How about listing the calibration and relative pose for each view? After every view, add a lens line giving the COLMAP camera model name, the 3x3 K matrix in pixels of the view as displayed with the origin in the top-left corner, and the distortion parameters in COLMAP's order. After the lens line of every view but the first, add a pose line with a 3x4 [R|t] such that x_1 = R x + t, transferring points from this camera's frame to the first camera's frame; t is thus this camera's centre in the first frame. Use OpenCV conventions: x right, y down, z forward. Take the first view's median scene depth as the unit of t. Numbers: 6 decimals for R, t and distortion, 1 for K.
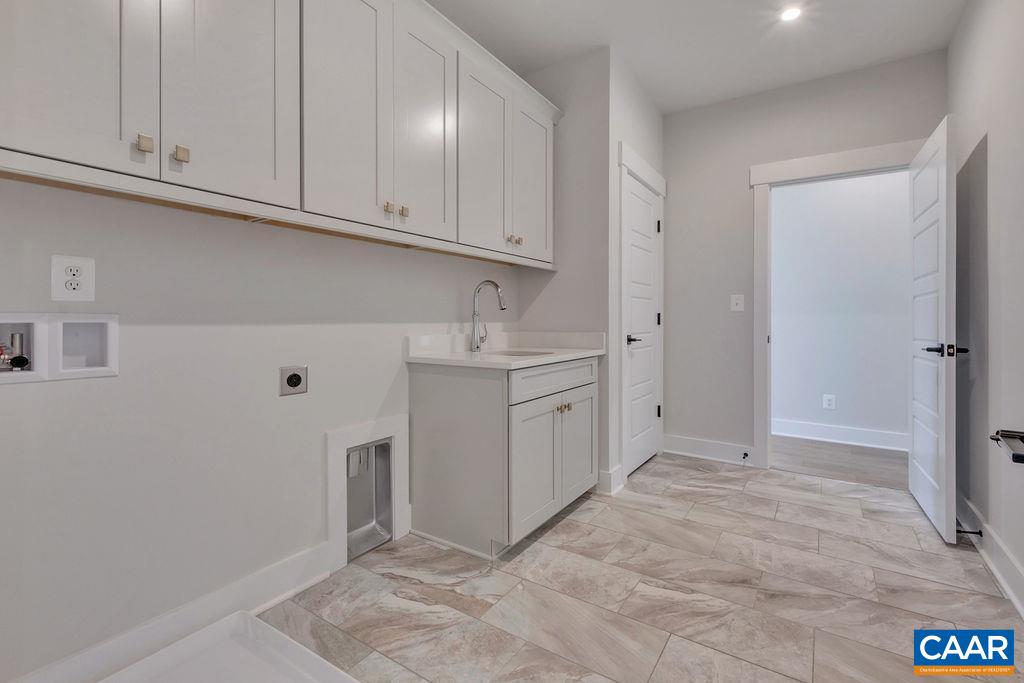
lens RADIAL K [[468.0, 0, 517.8], [0, 468.0, 323.2], [0, 0, 1]] dist [0.001362, 0.000207]
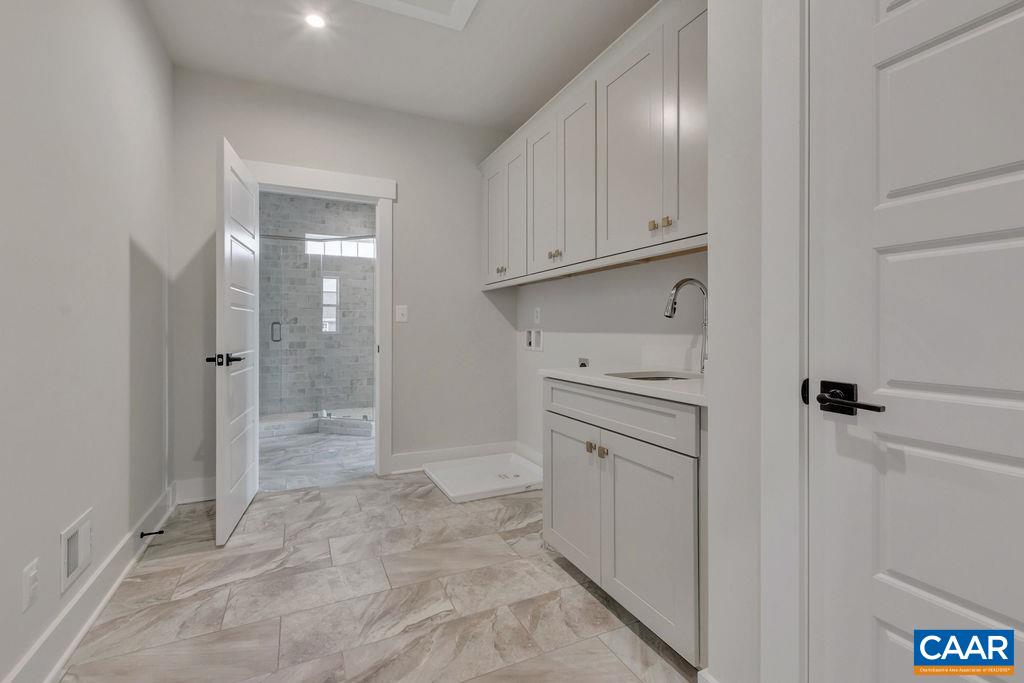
lens RADIAL K [[468.0, 0, 517.8], [0, 468.0, 323.2], [0, 0, 1]] dist [0.001362, 0.000207]
pose [[-0.527063, -0.007043, -0.849797, 1.050097], [-0.006042, 0.999971, -0.004540, -0.021004], [0.849805, 0.002742, -0.527091, 1.688107]]
